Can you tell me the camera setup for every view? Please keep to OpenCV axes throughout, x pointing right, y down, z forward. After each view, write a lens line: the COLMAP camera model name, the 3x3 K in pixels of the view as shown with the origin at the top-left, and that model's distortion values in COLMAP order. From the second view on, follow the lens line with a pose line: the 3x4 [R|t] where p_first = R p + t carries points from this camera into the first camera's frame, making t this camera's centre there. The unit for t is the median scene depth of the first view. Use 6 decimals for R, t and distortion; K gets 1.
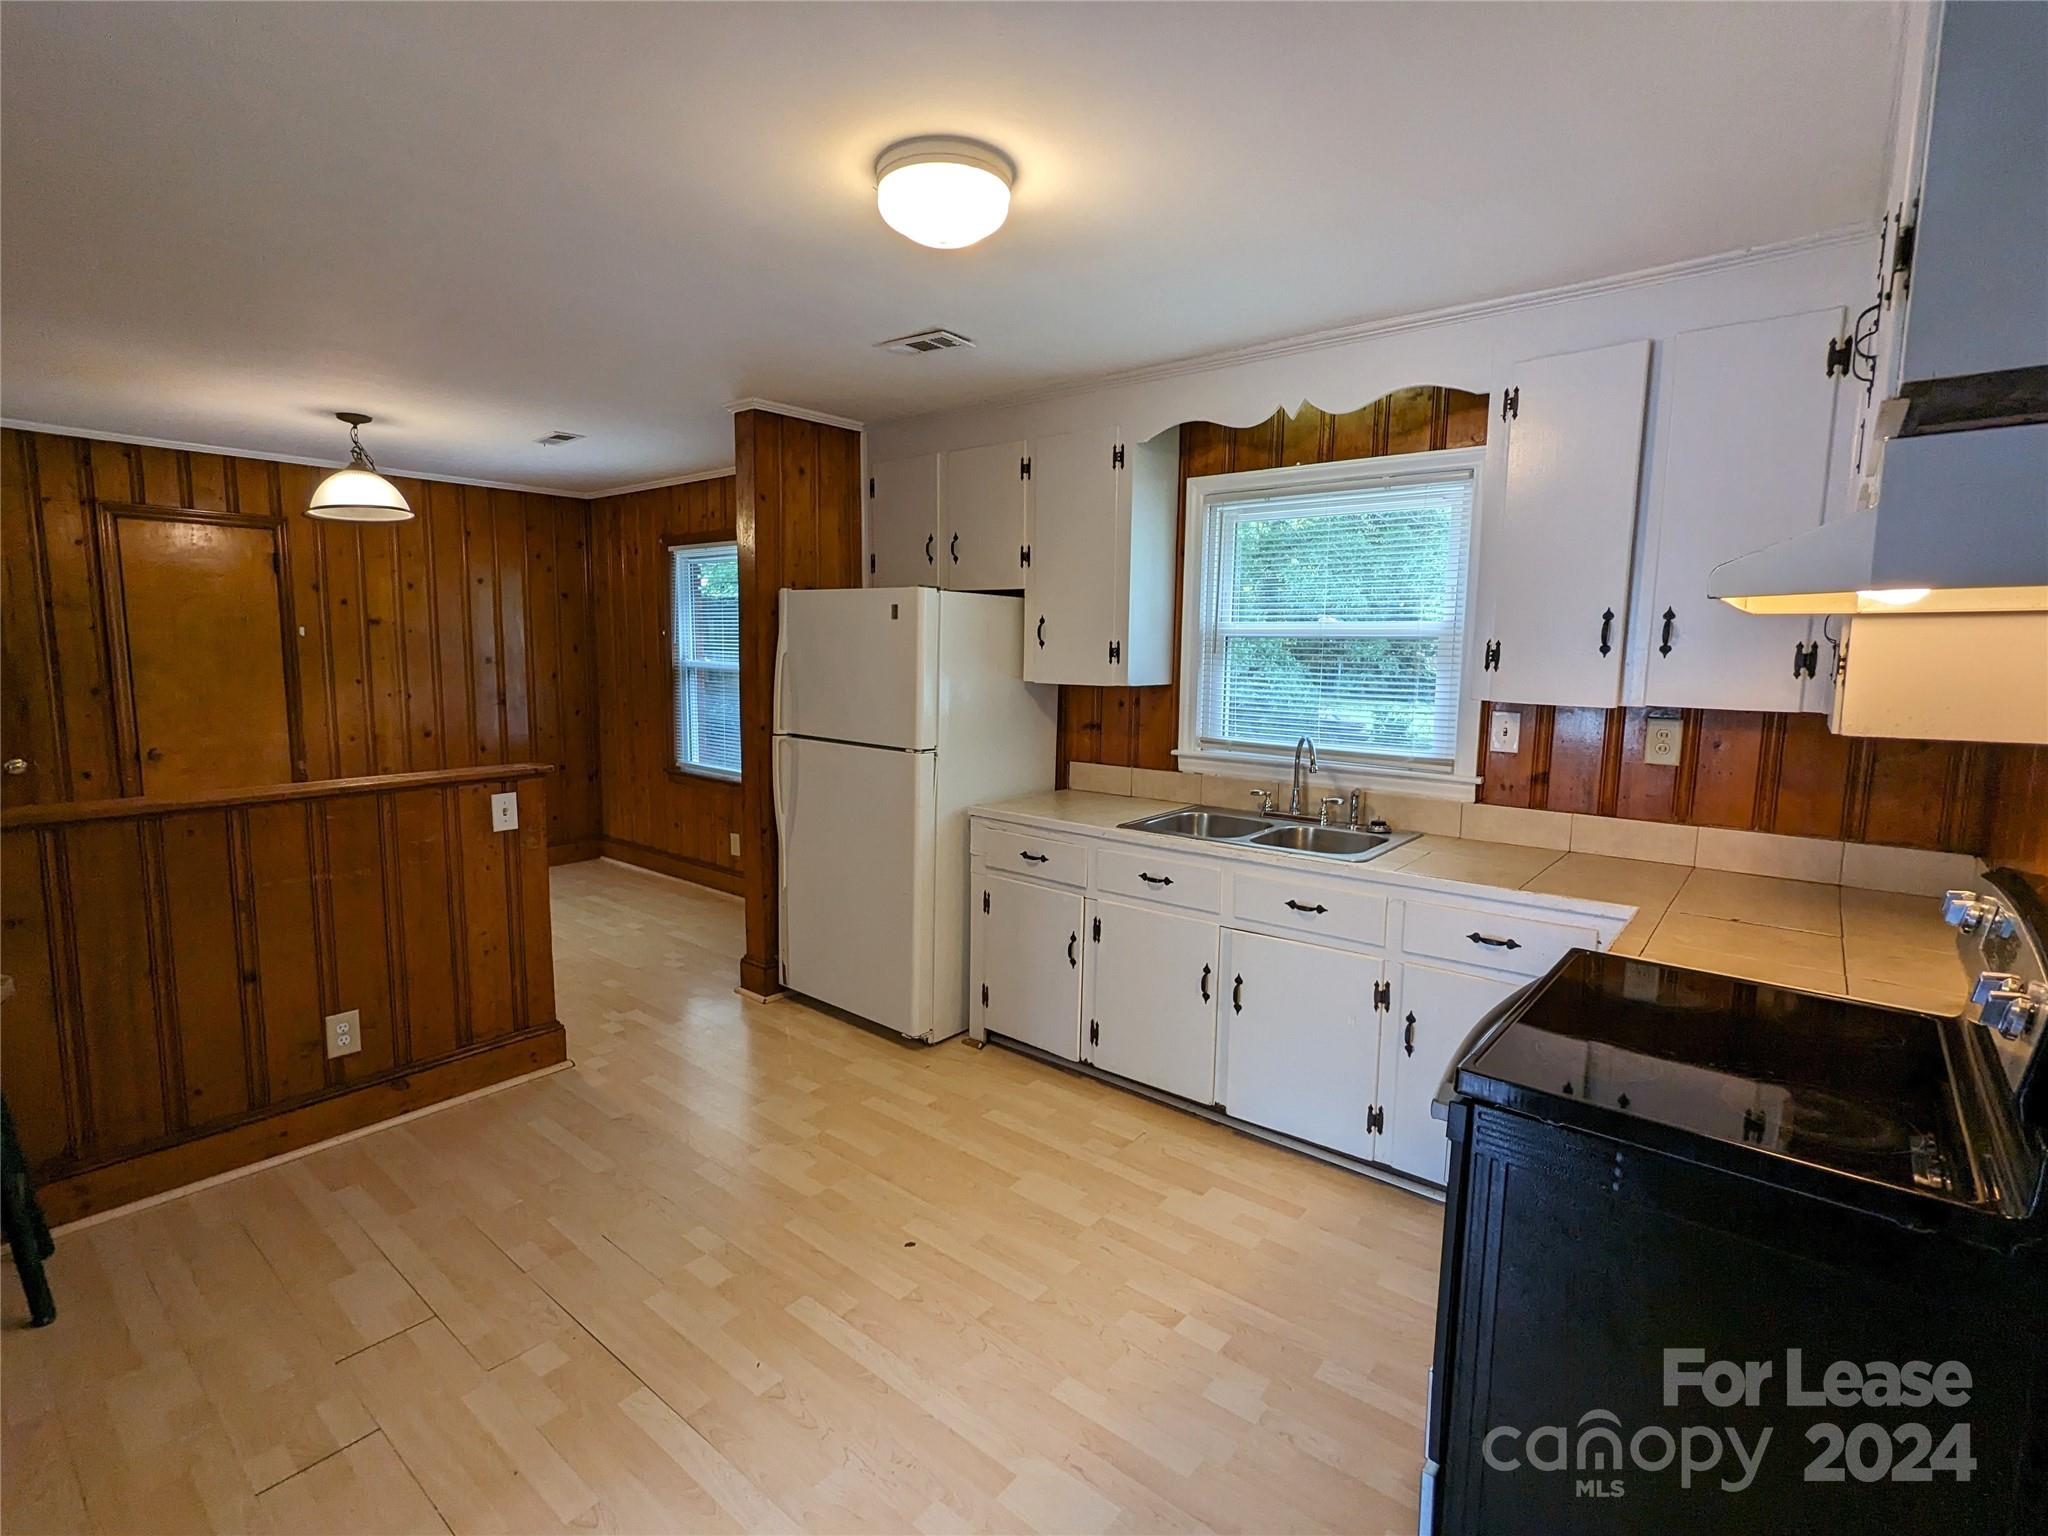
lens RADIAL K [[960.4, 0, 1021.9], [0, 960.4, 769.5], [0, 0, 1]] dist [-0.003860, -0.000732]
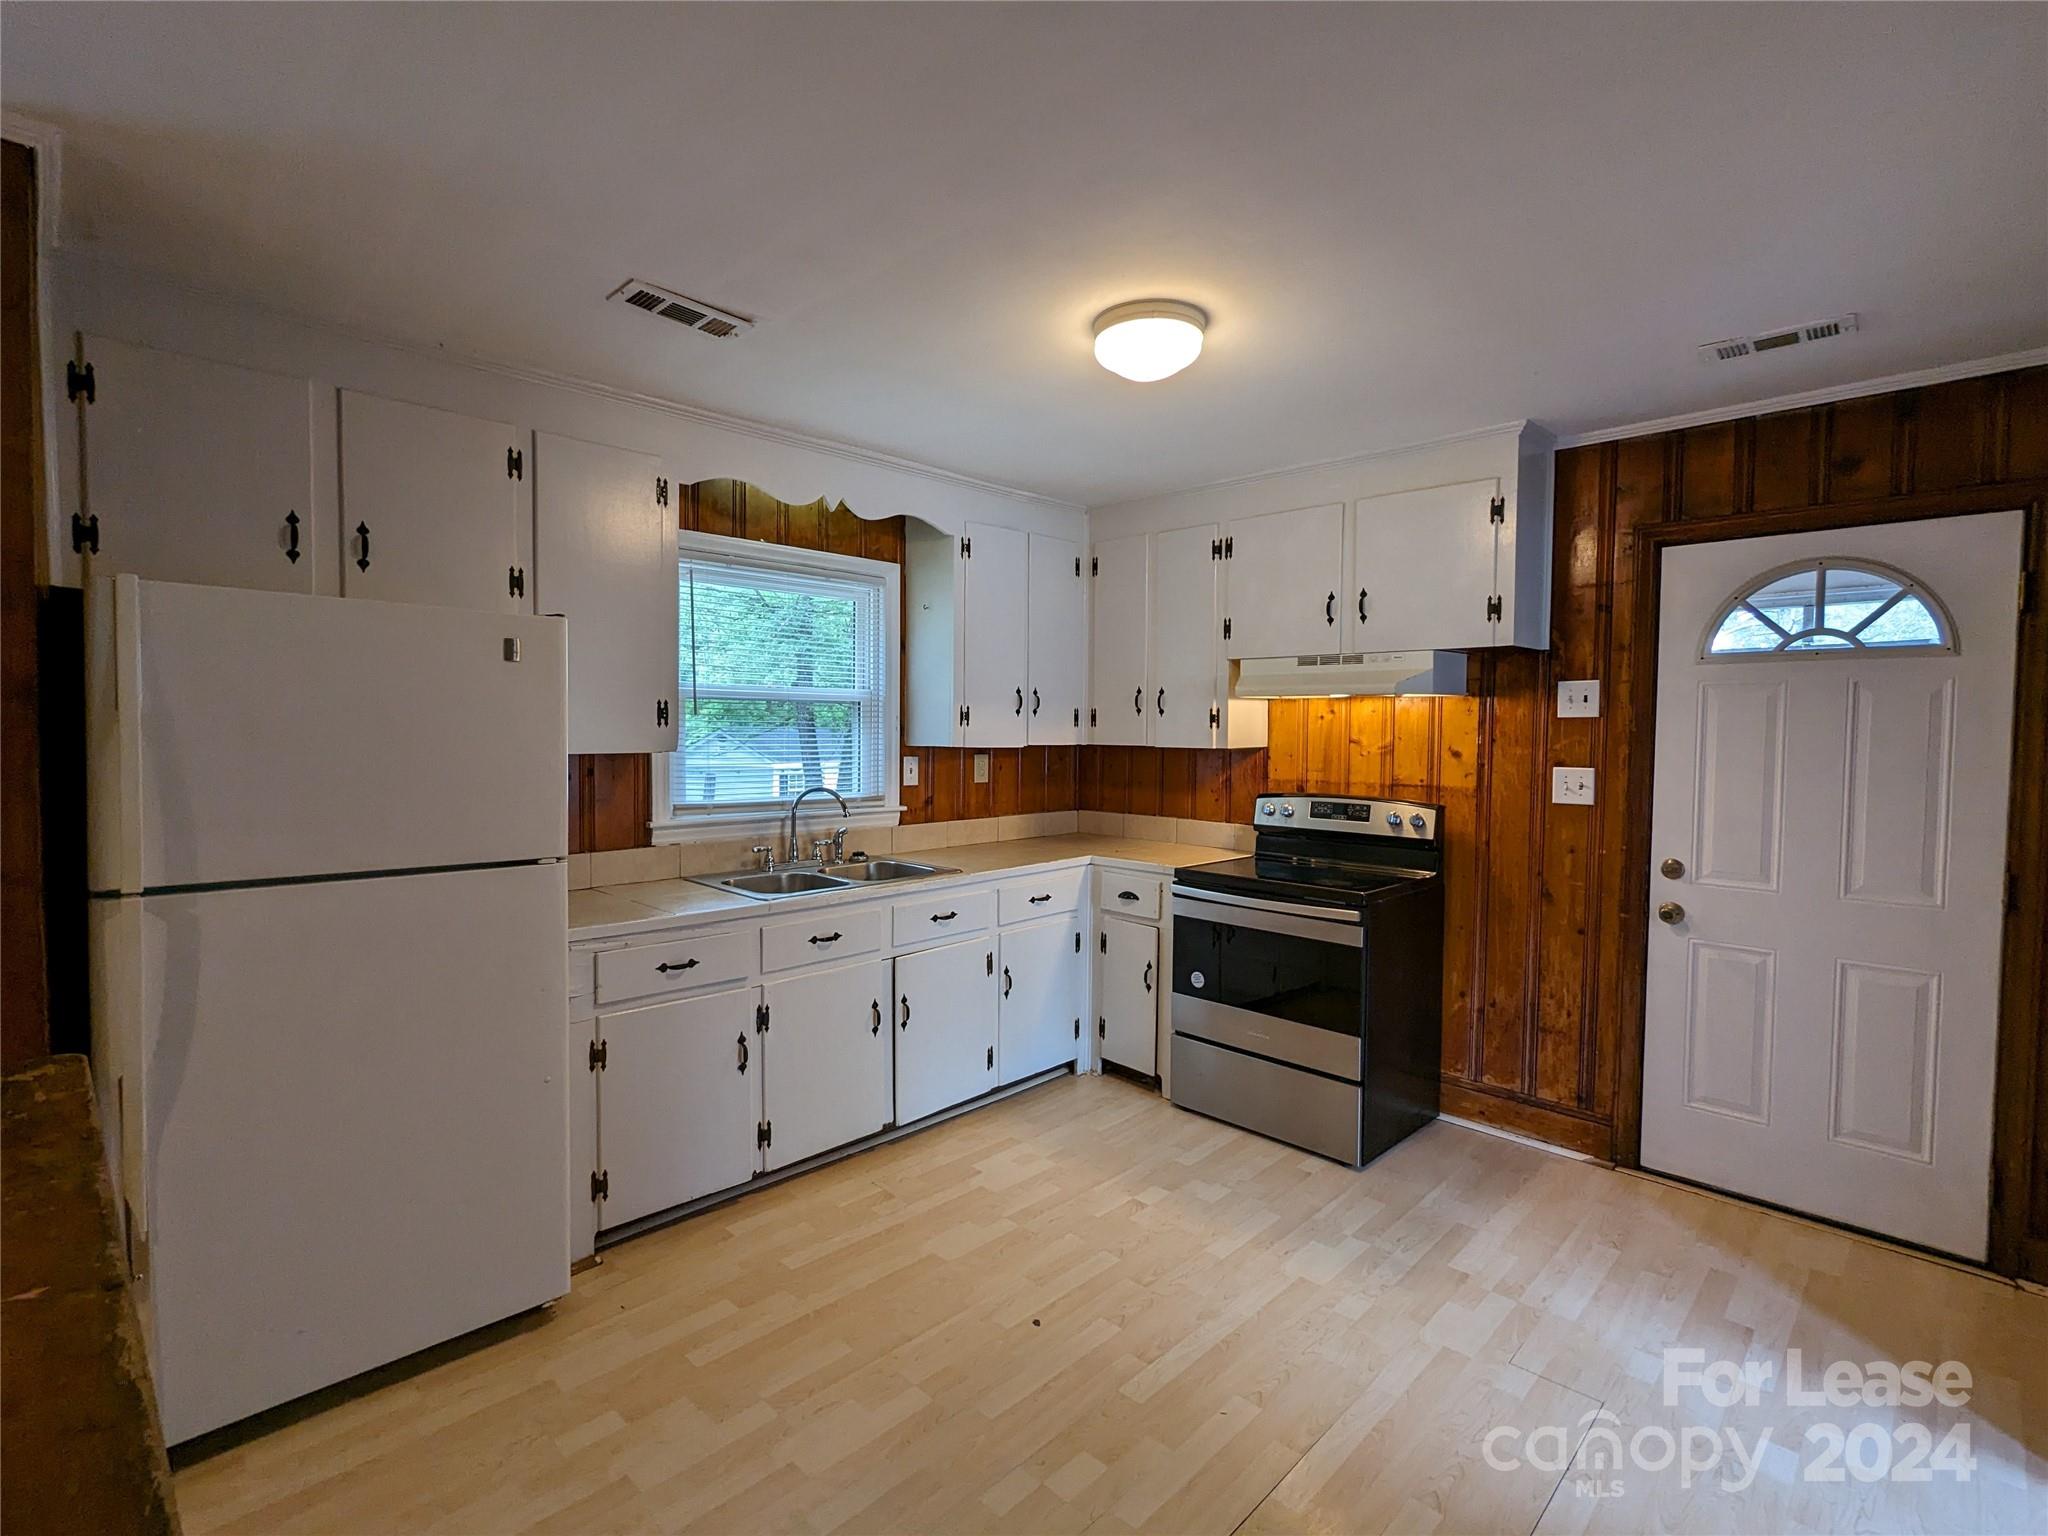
lens RADIAL K [[960.4, 0, 1021.9], [0, 960.4, 769.5], [0, 0, 1]] dist [-0.003860, -0.000732]
pose [[0.097233, -0.056145, 0.993677, -0.838560], [0.121638, 0.991593, 0.044125, -0.080852], [-0.987801, 0.116579, 0.103245, 0.683150]]
